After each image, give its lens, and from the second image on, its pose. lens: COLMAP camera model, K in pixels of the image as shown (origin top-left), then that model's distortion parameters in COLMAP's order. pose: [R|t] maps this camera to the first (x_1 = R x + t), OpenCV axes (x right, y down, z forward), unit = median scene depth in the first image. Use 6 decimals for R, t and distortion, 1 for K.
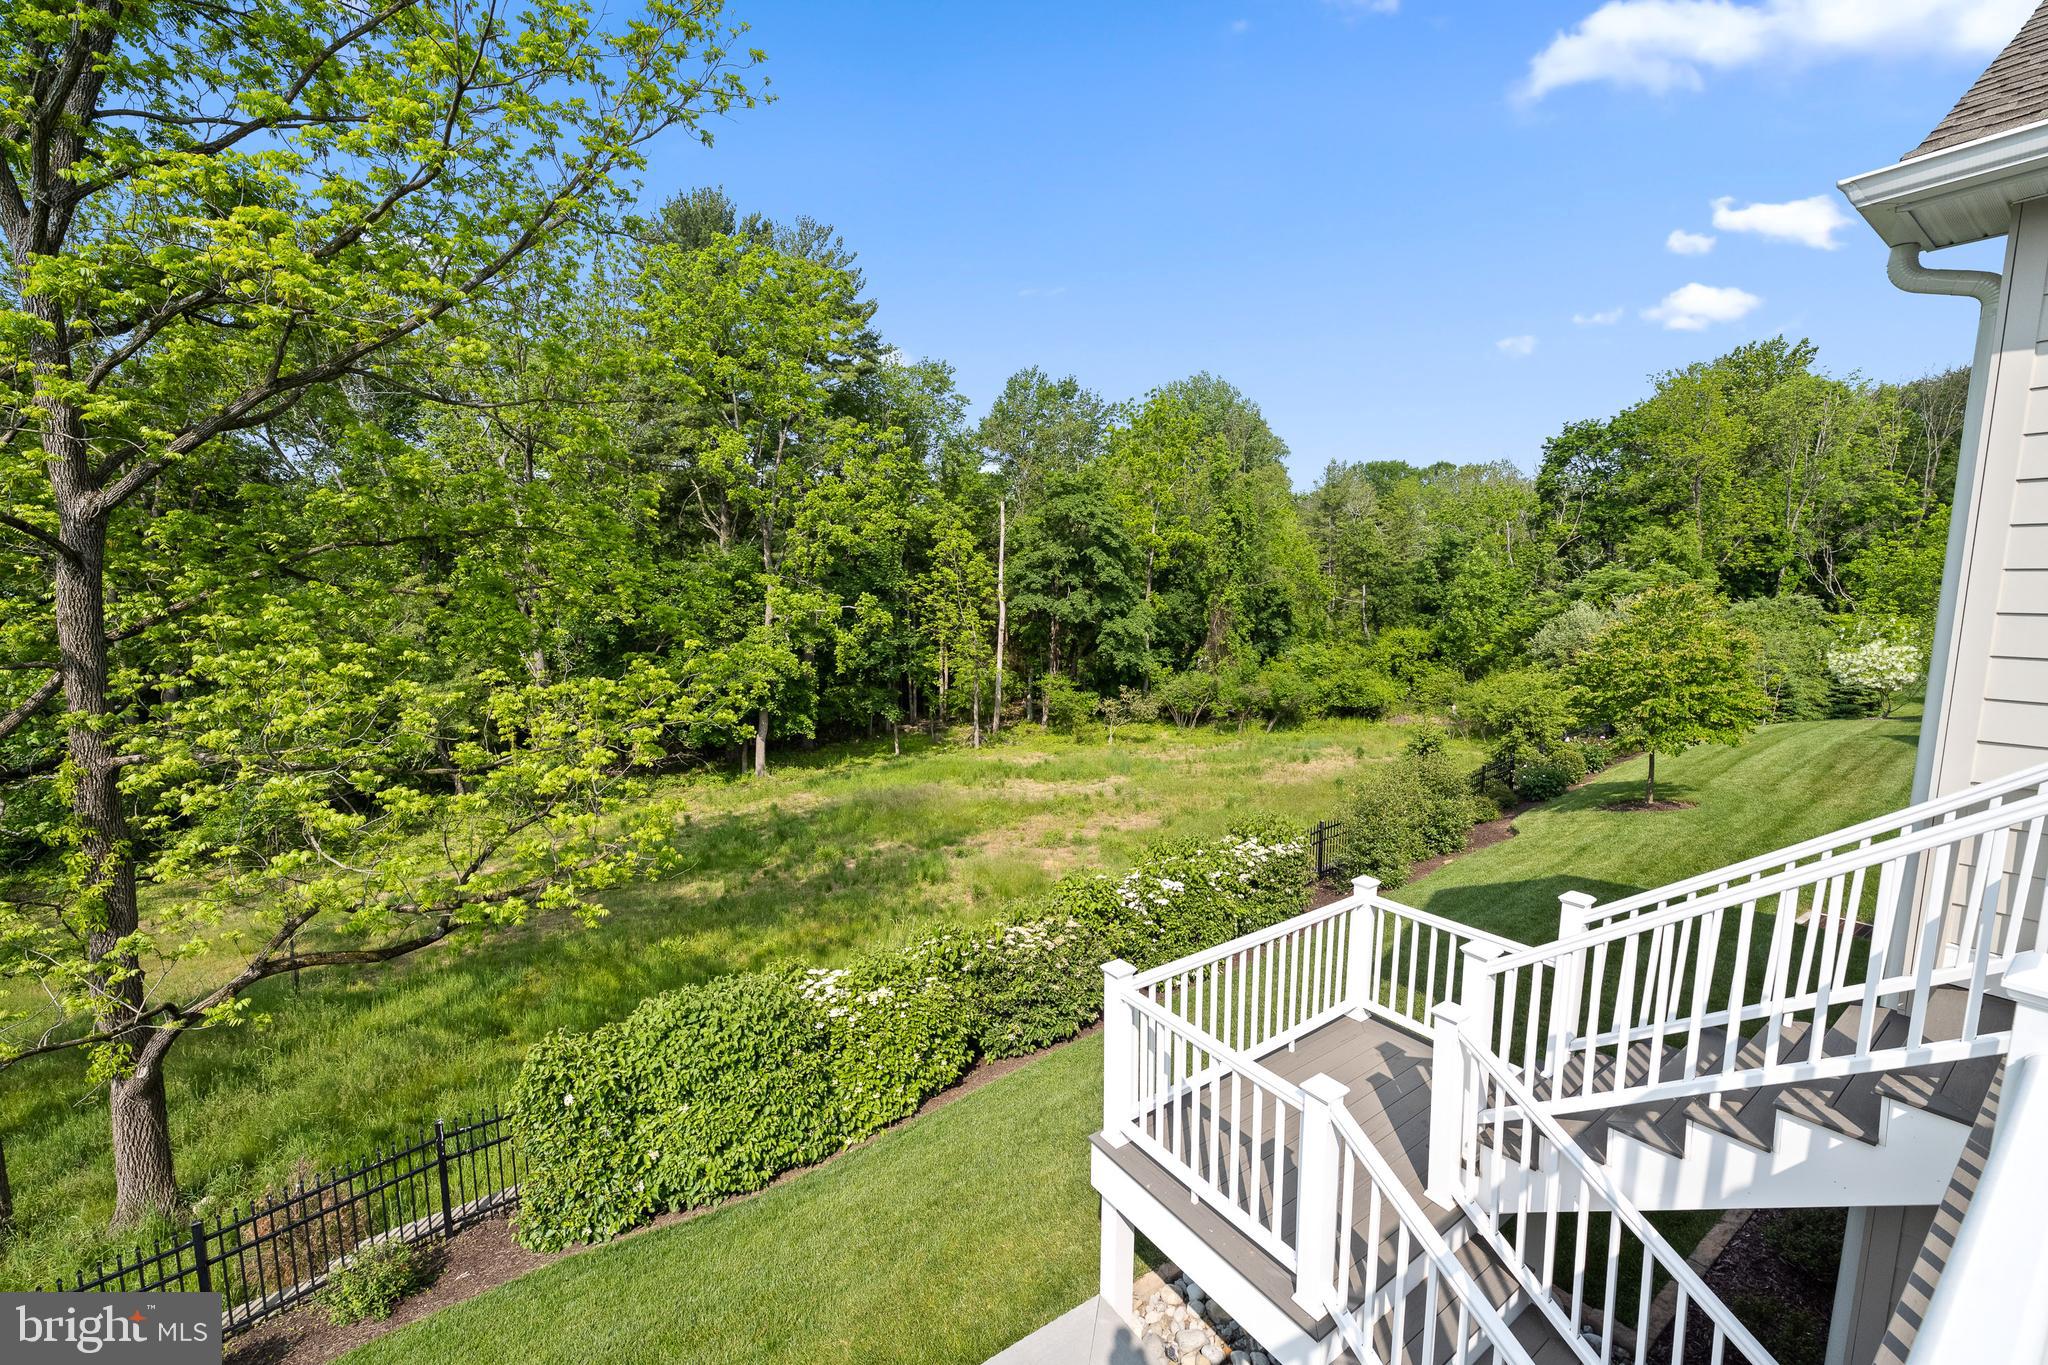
lens RADIAL K [[819.1, 0, 1029.2], [0, 819.1, 684.5], [0, 0, 1]] dist [-0.002790, -0.000093]
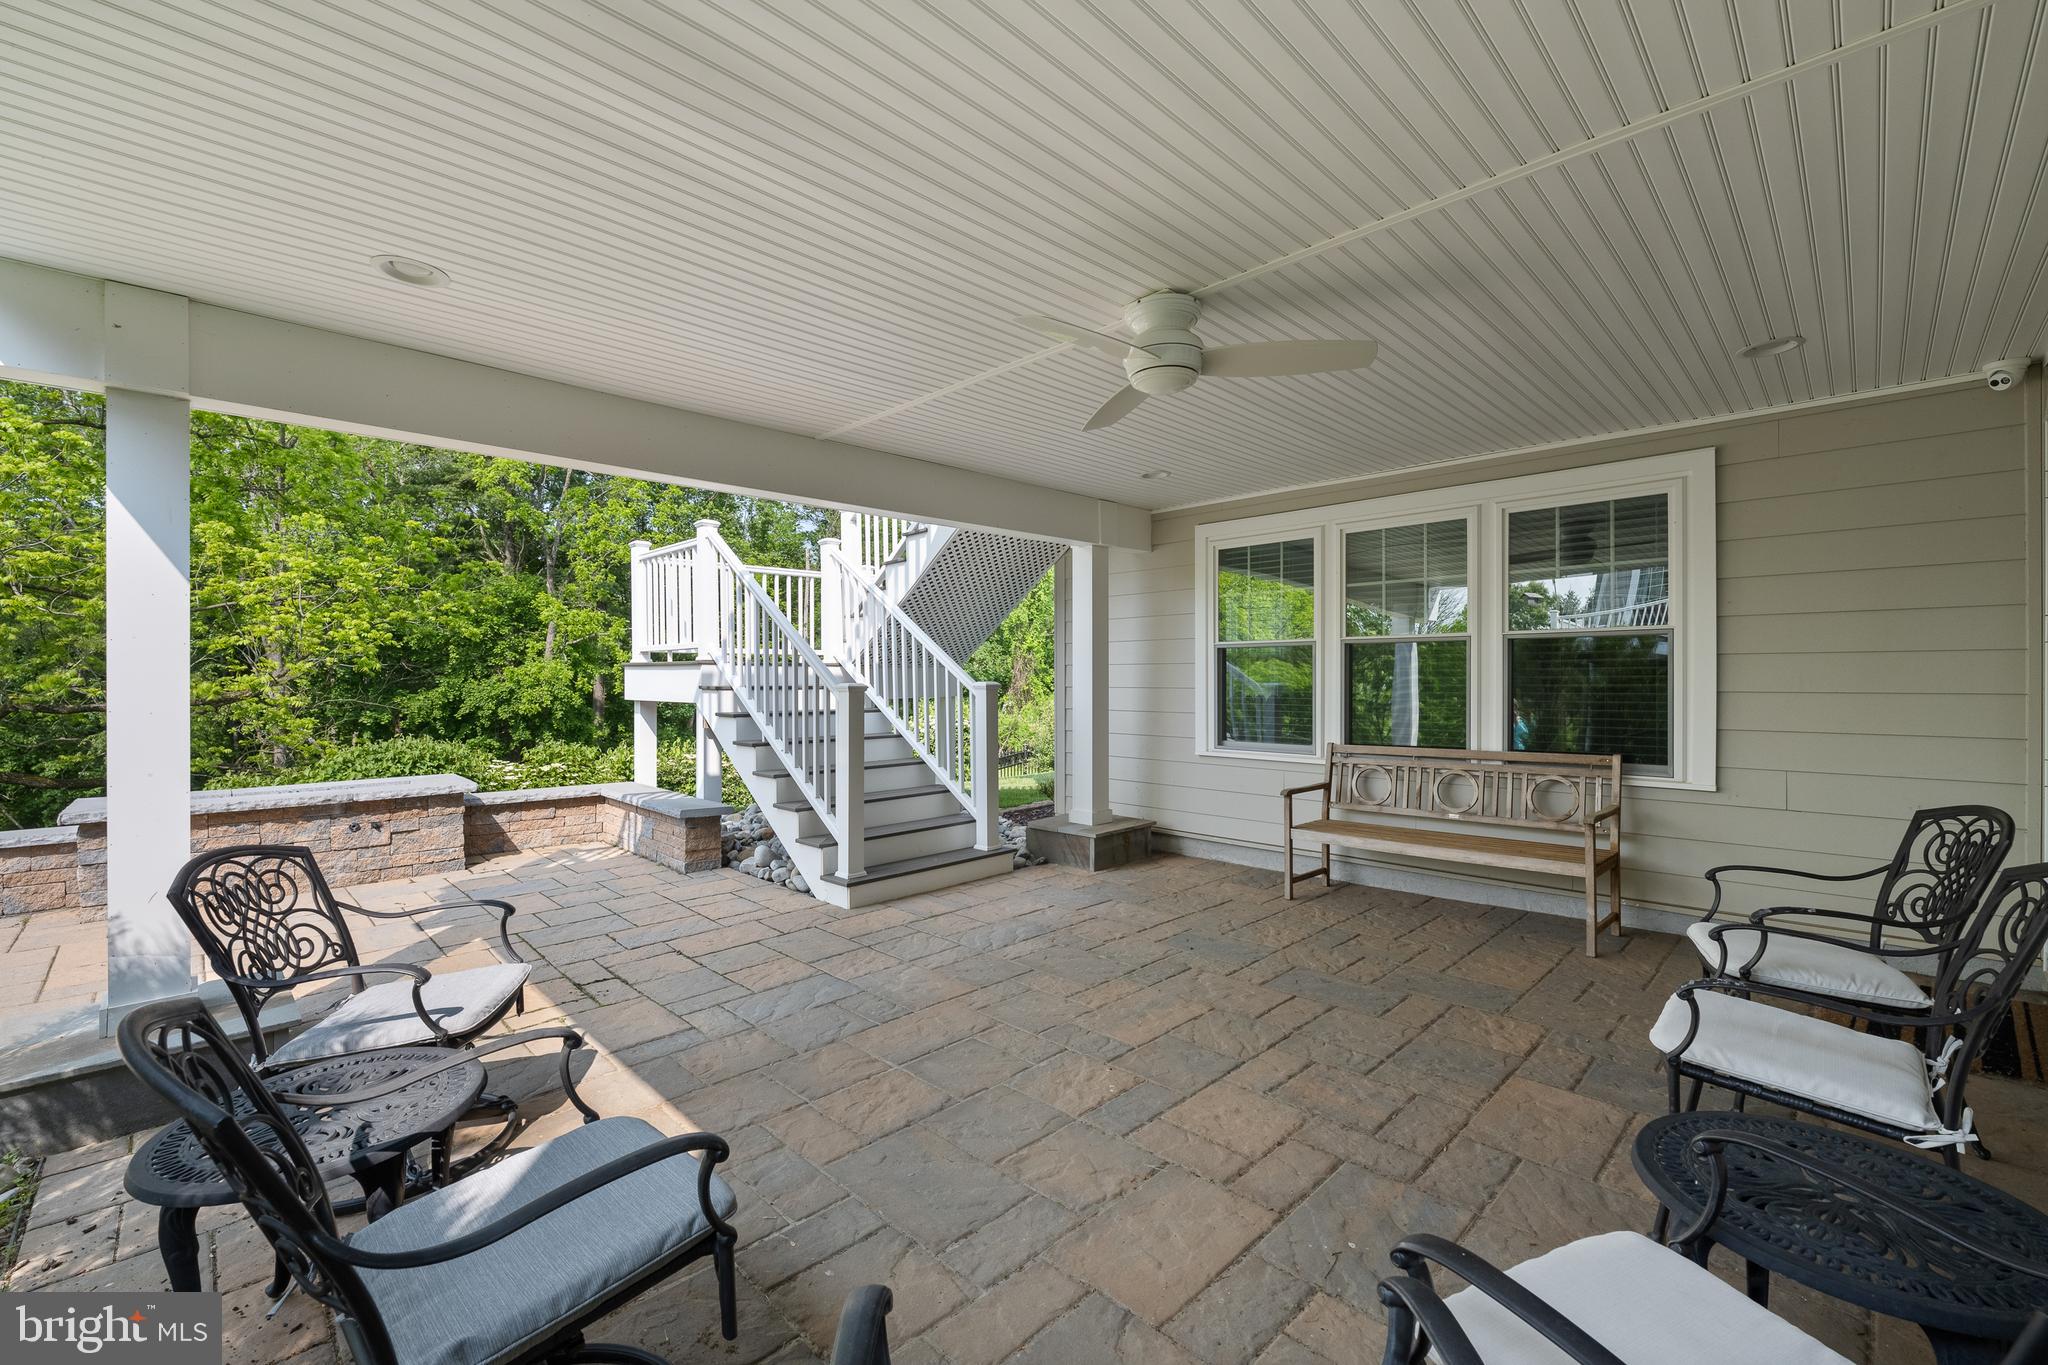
lens RADIAL K [[849.7, 0, 1016.8], [0, 849.7, 686.5], [0, 0, 1]] dist [-0.001391, 0.000011]
pose [[0.986155, -0.005375, 0.165741, 0.052183], [0.024376, 0.993316, -0.112825, 0.077940], [-0.164027, 0.115303, 0.979694, -0.064006]]
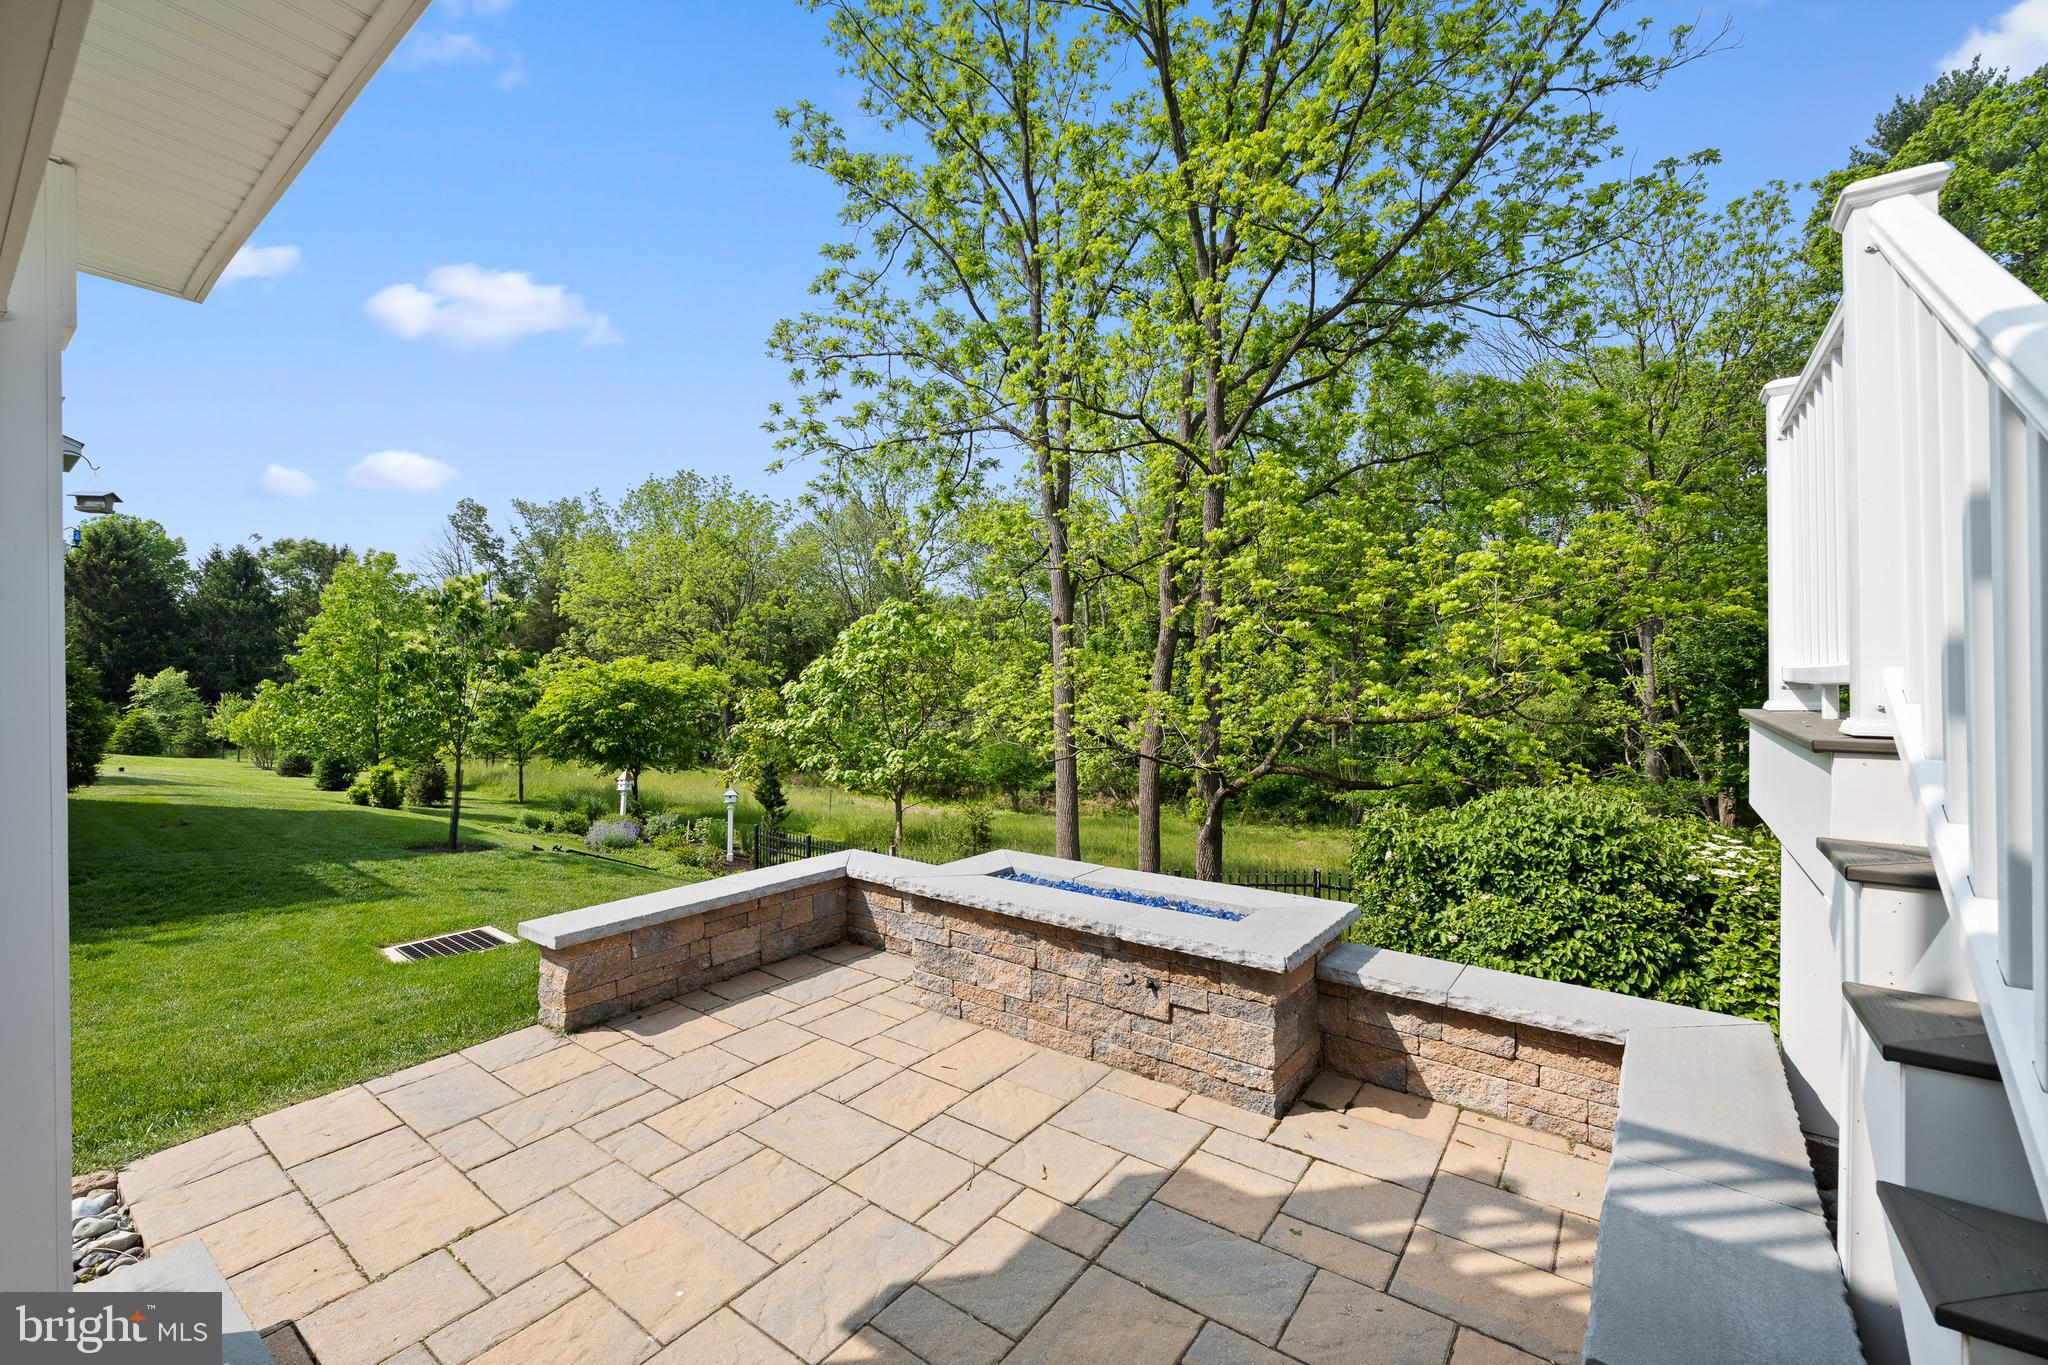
lens RADIAL K [[837.8, 0, 1026.7], [0, 837.8, 677.7], [0, 0, 1]] dist [-0.002071, -0.000046]
pose [[0.329449, 0.003293, -0.944168, 0.046460], [-0.119412, 0.992109, -0.038206, 0.060413], [0.936592, 0.125332, 0.327243, 0.030816]]
